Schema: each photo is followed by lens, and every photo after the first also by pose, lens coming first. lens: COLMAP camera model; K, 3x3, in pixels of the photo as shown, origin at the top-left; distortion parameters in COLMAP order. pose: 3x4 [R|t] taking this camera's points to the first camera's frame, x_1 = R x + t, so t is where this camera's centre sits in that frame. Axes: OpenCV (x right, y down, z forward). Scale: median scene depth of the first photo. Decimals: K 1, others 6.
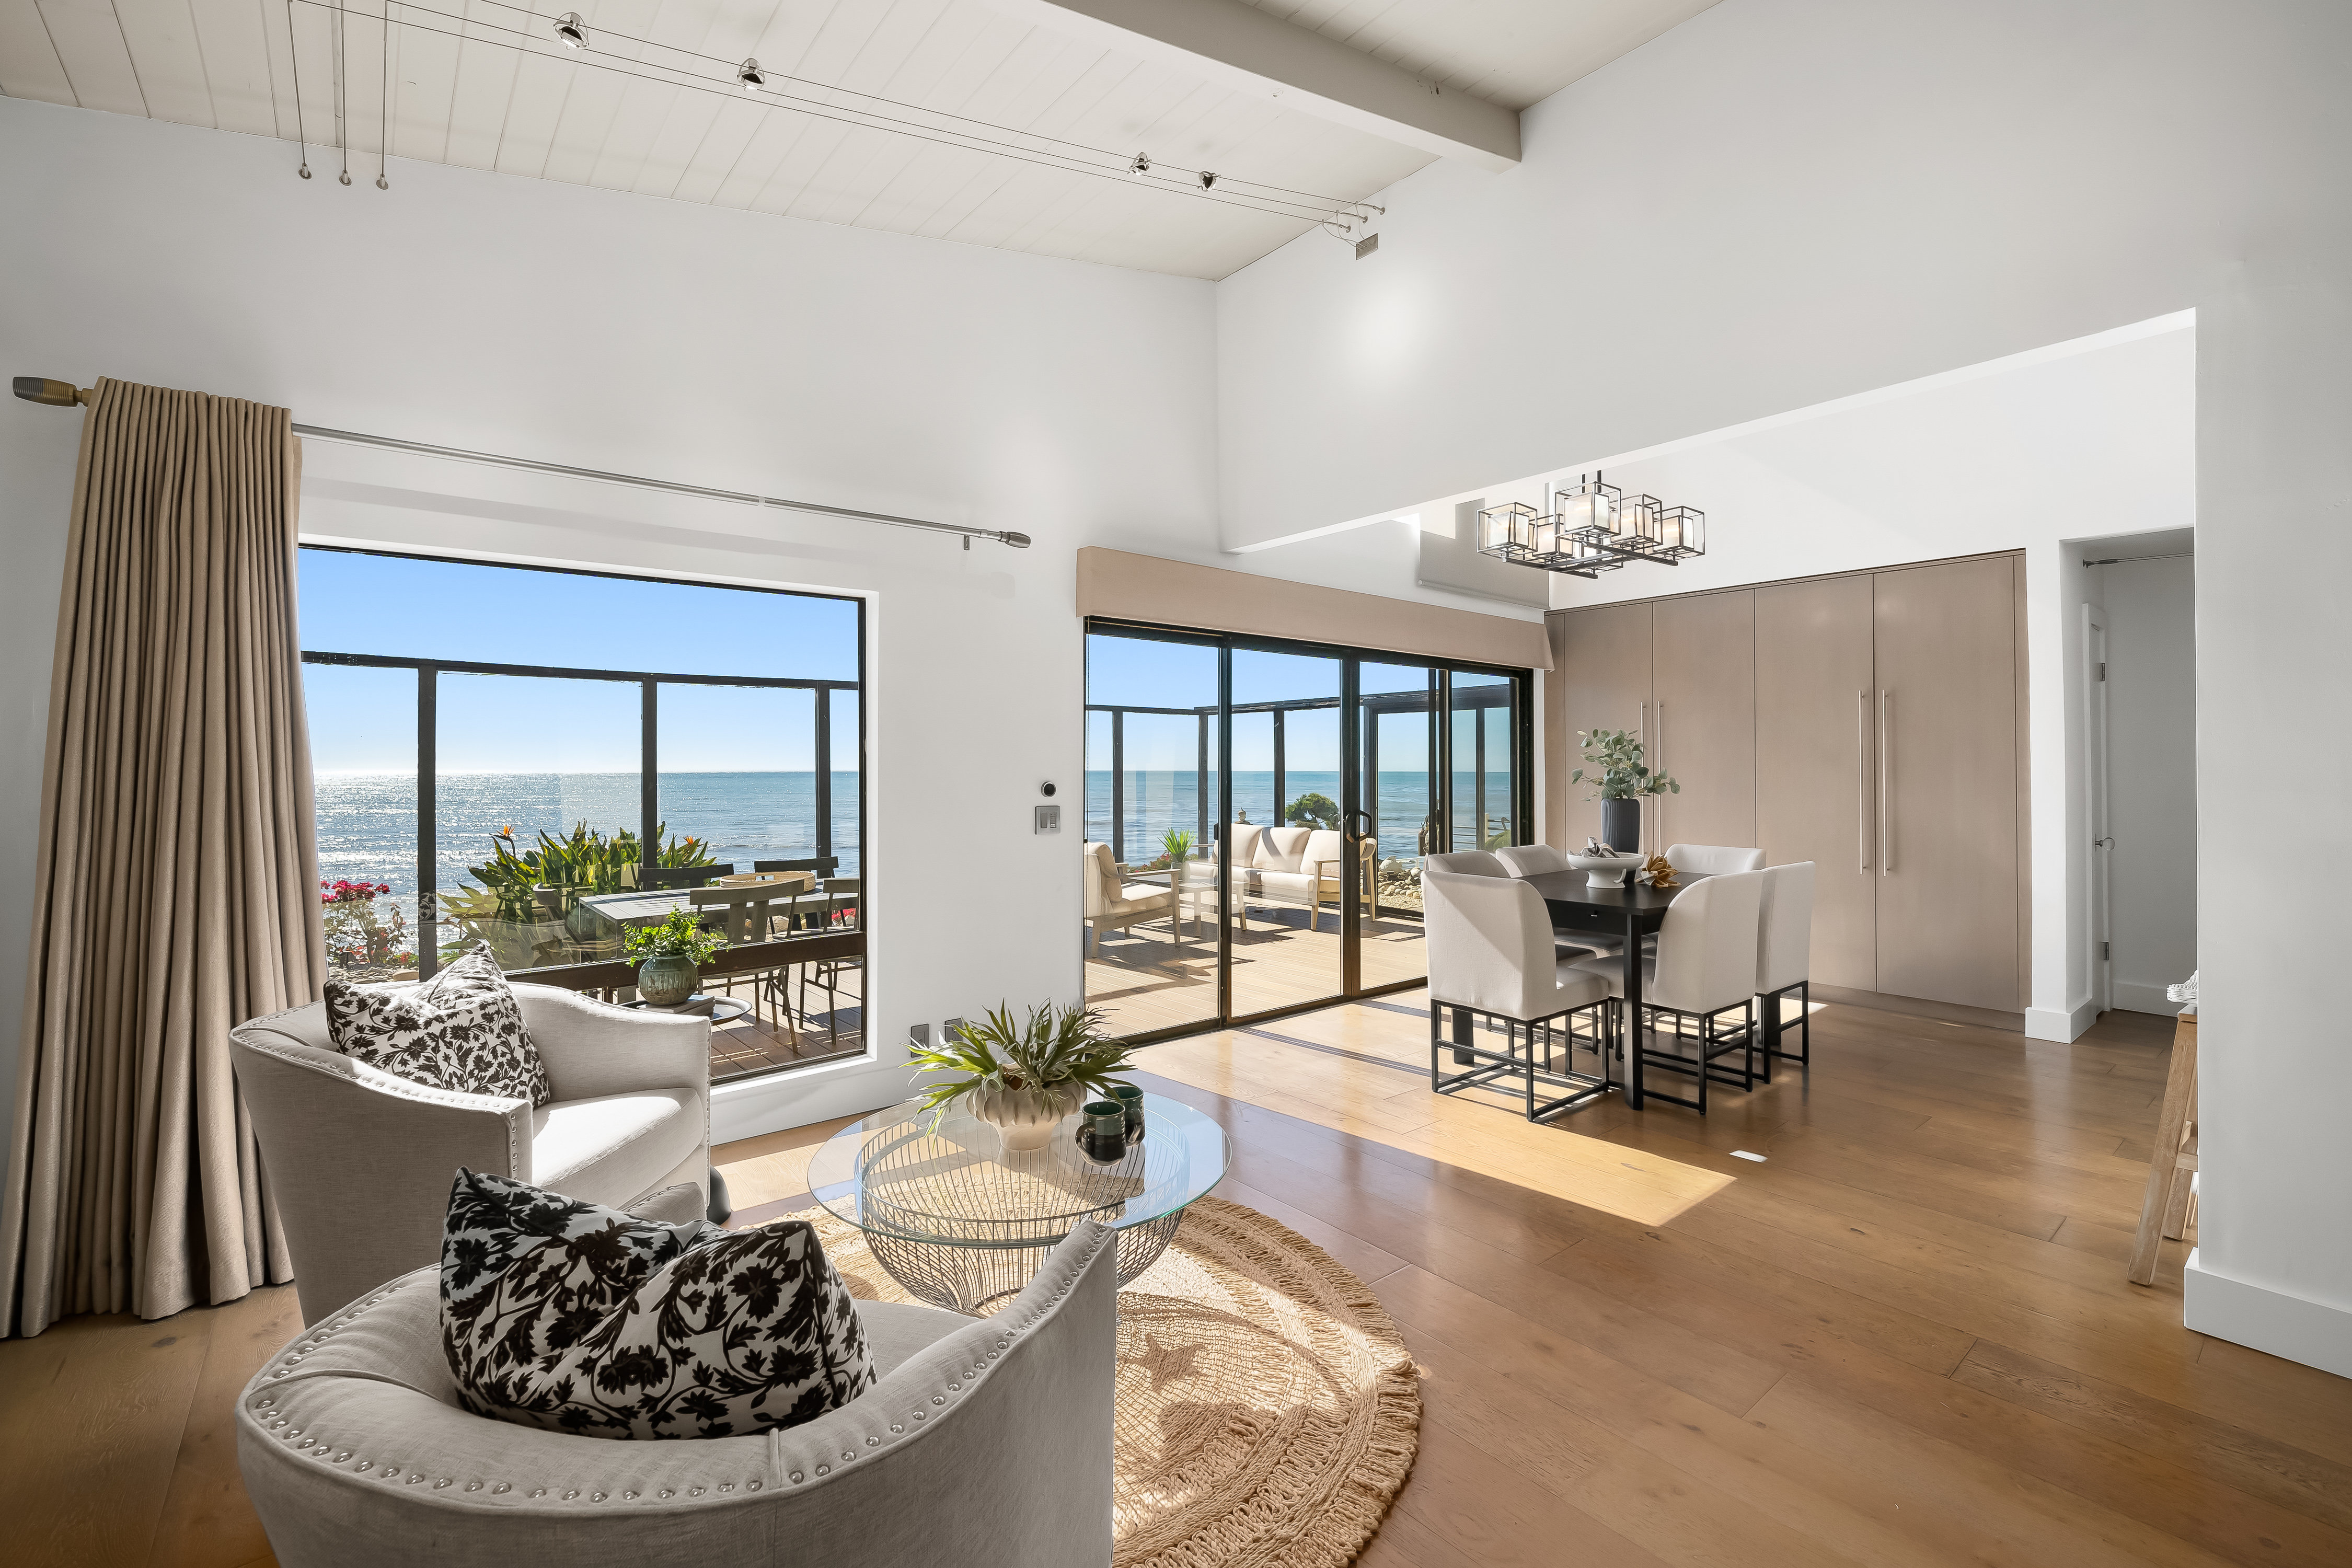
lens RADIAL K [[977.6, 0, 1142.2], [0, 977.6, 752.3], [0, 0, 1]] dist [0.001414, -0.000326]
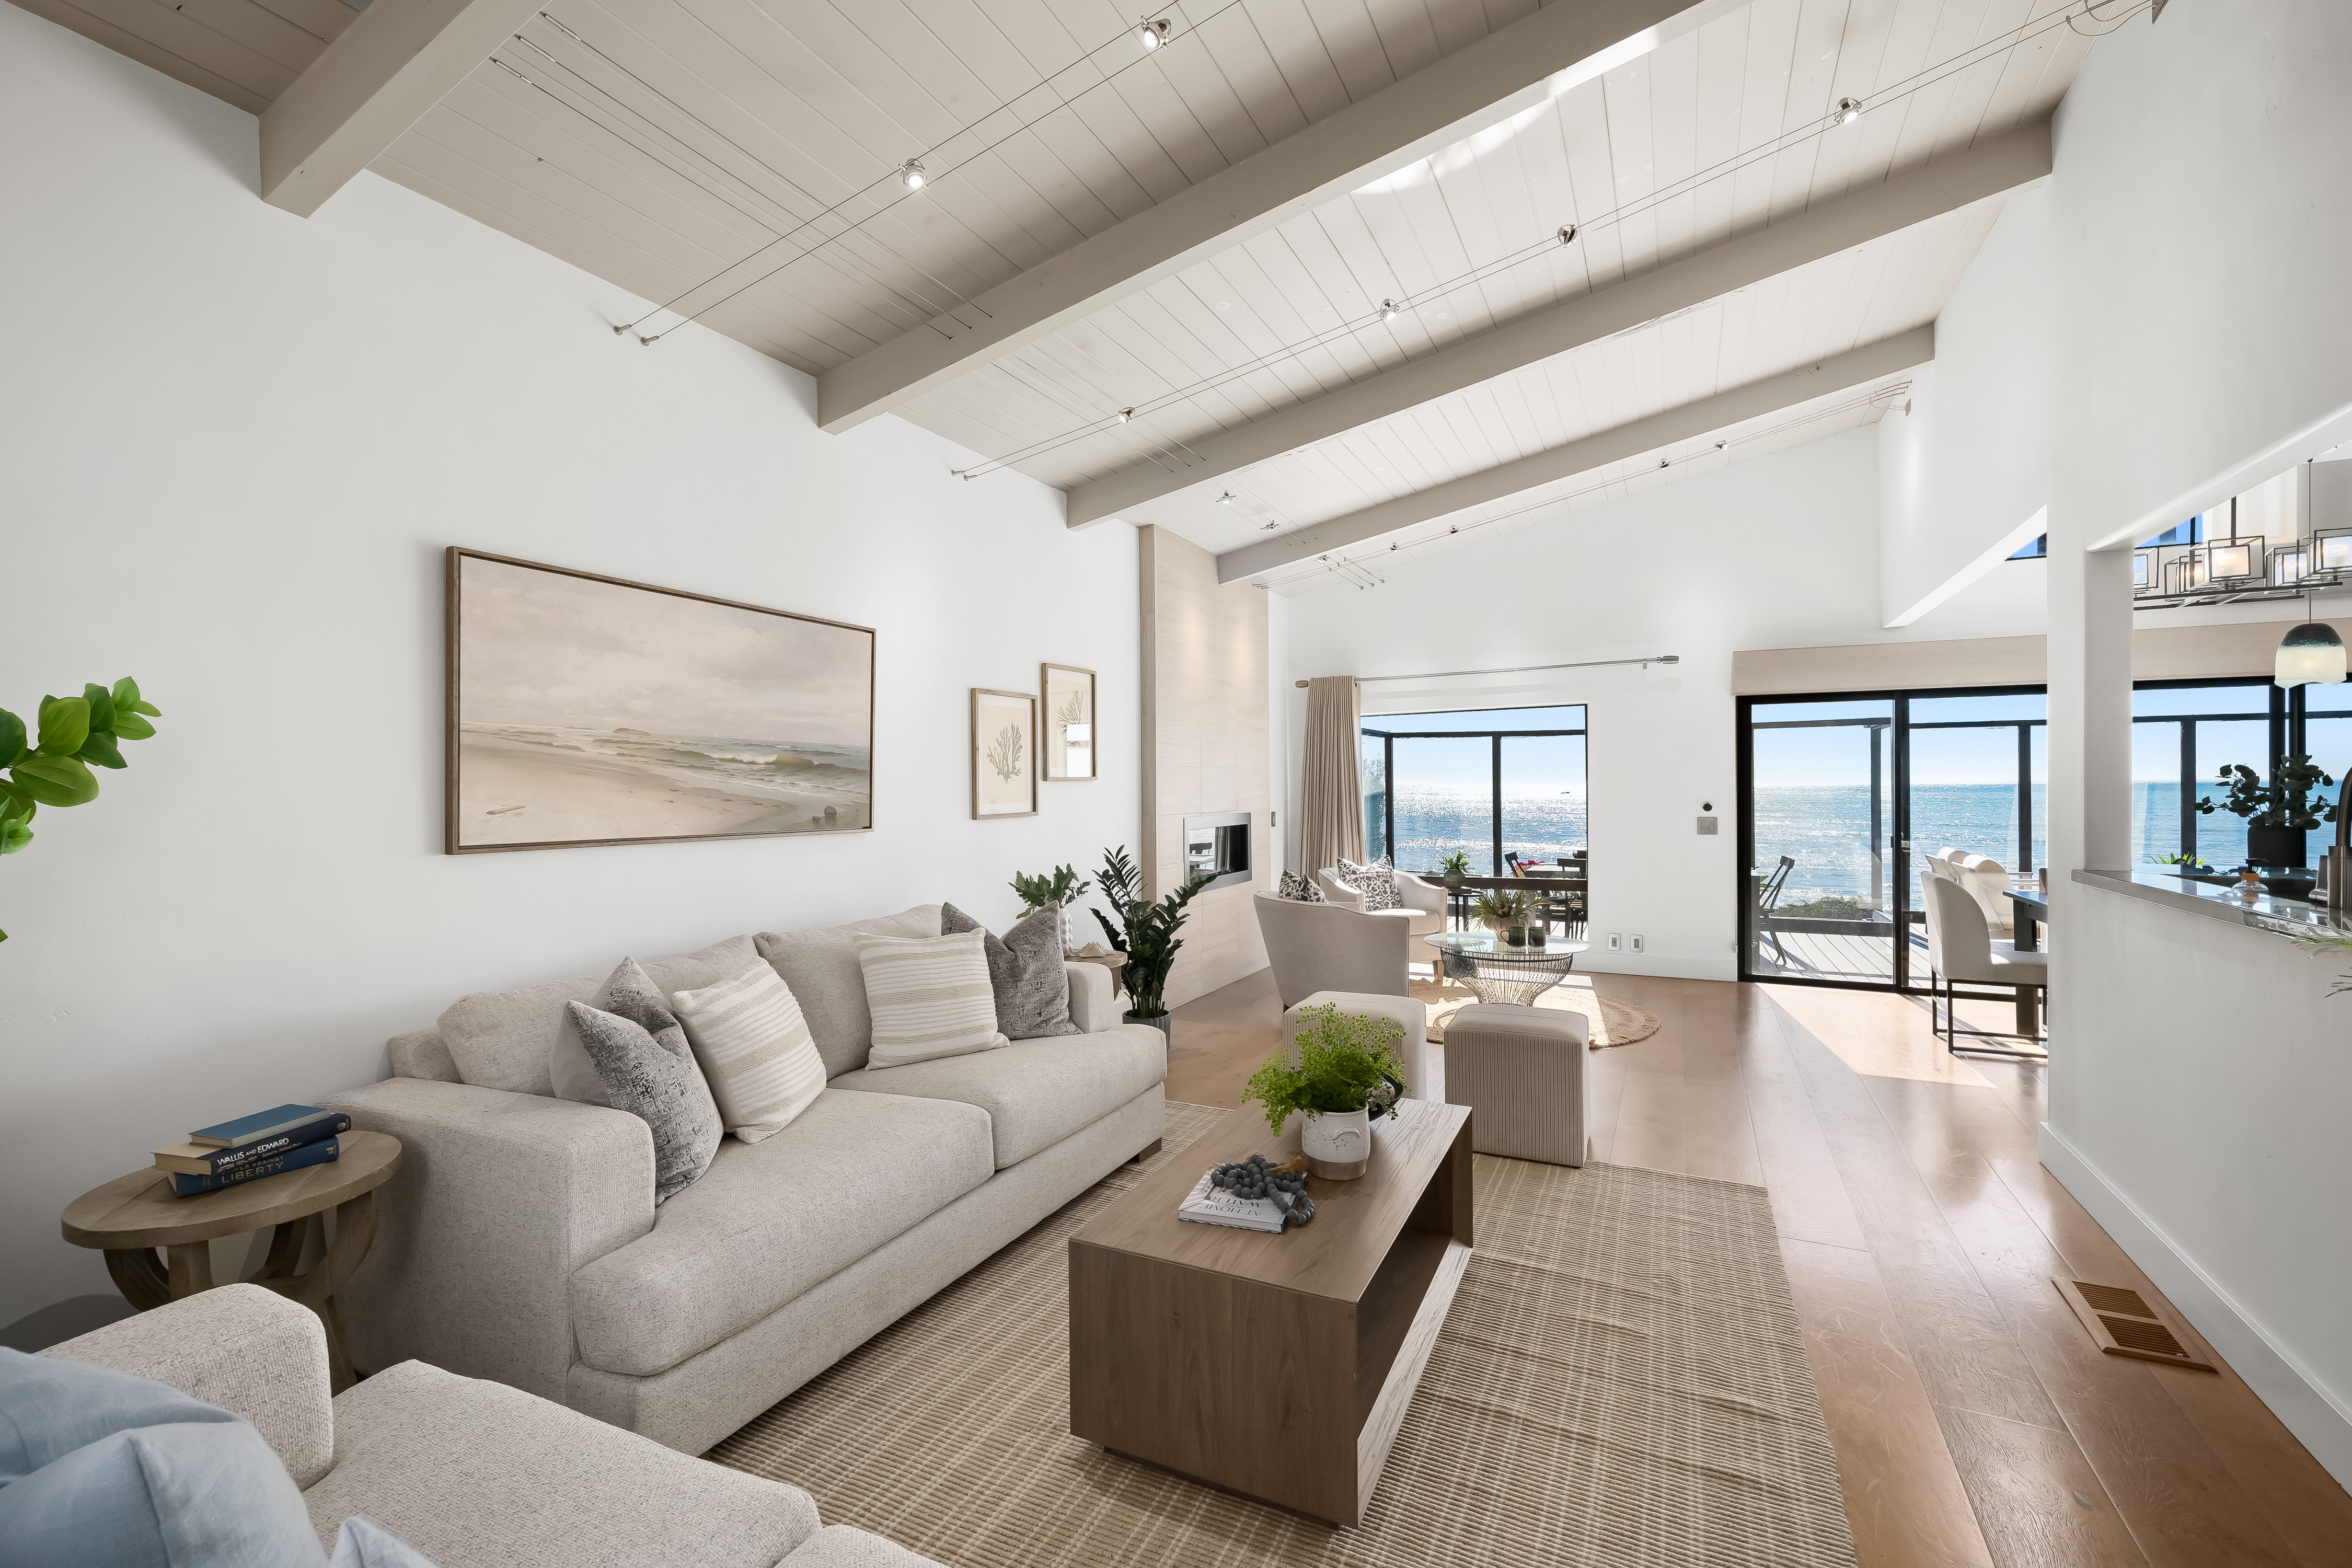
lens RADIAL K [[1007.7, 0, 1151.6], [0, 1007.7, 807.2], [0, 0, 1]] dist [0.003701, 0.000398]
pose [[0.410128, 0.017653, -0.911857, 0.985311], [0.023535, 0.999275, 0.029931, -0.030847], [0.911724, -0.033736, 0.409415, -0.489409]]
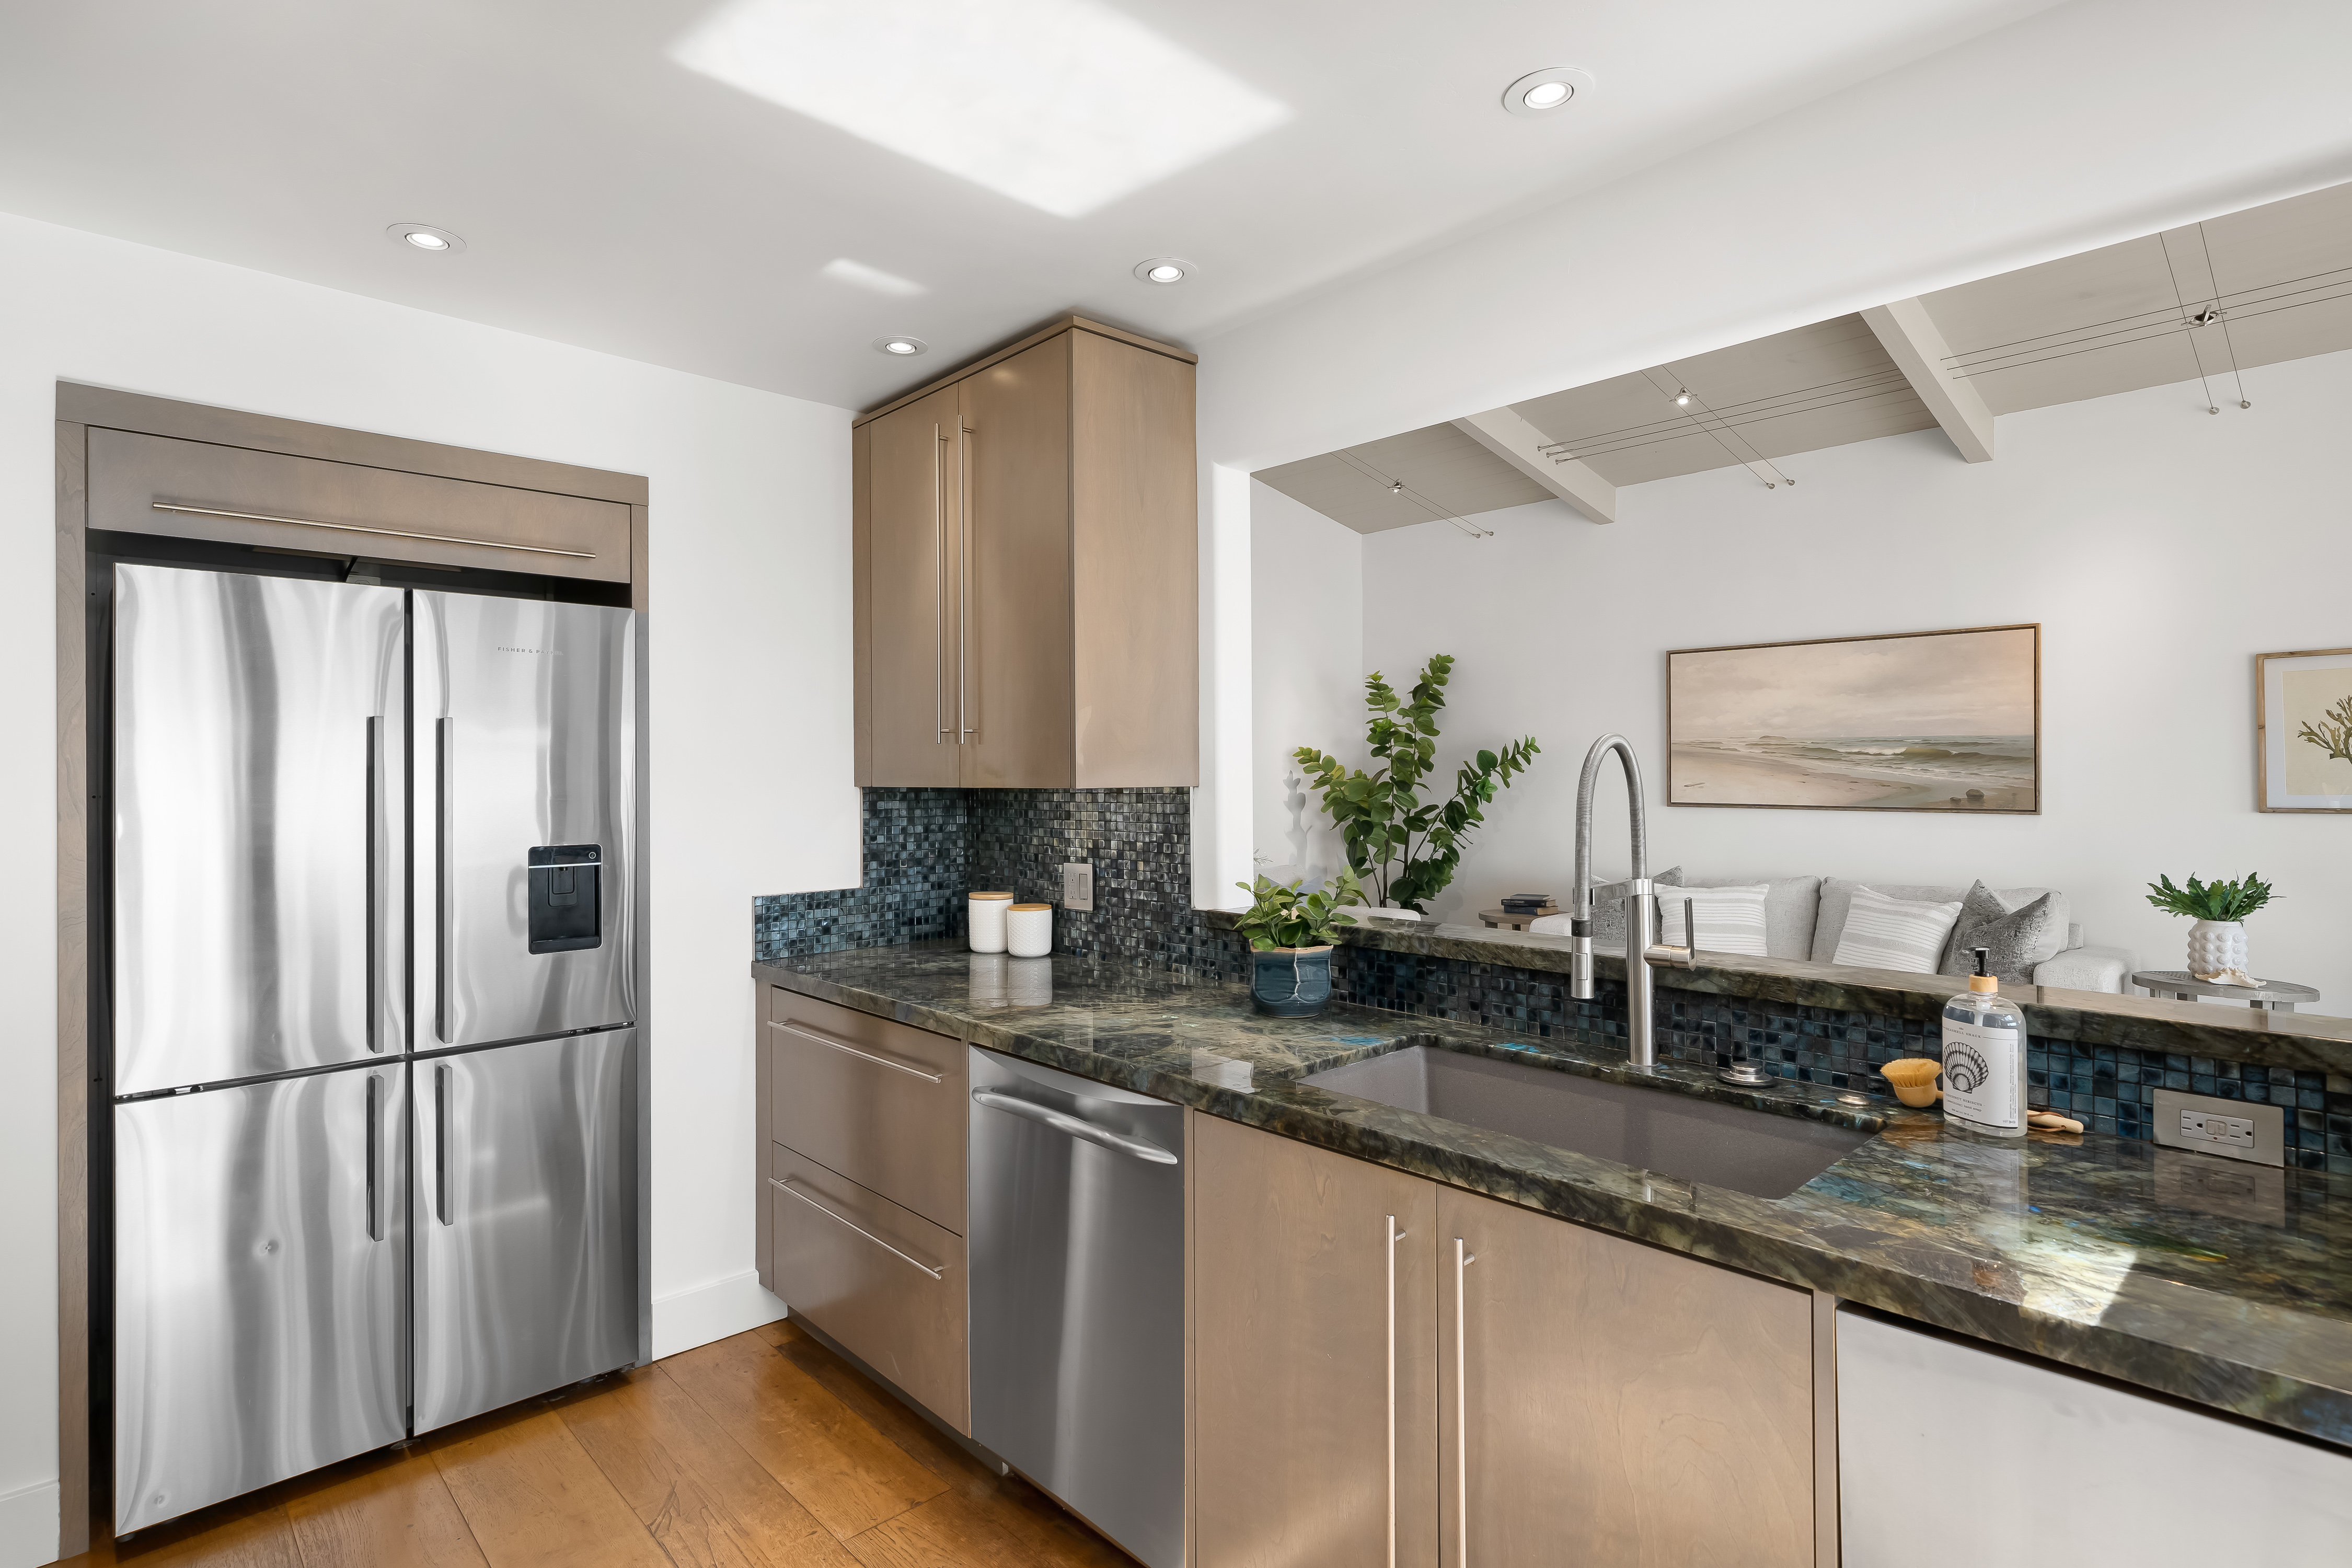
lens RADIAL K [[1165.3, 0, 1160.5], [0, 1165.3, 769.8], [0, 0, 1]] dist [-0.000509, -0.000527]
pose [[-0.996832, 0.005285, -0.079362, 0.973146], [0.006886, 0.999778, -0.019912, -0.014685], [0.079240, -0.020396, -0.996647, 0.679328]]
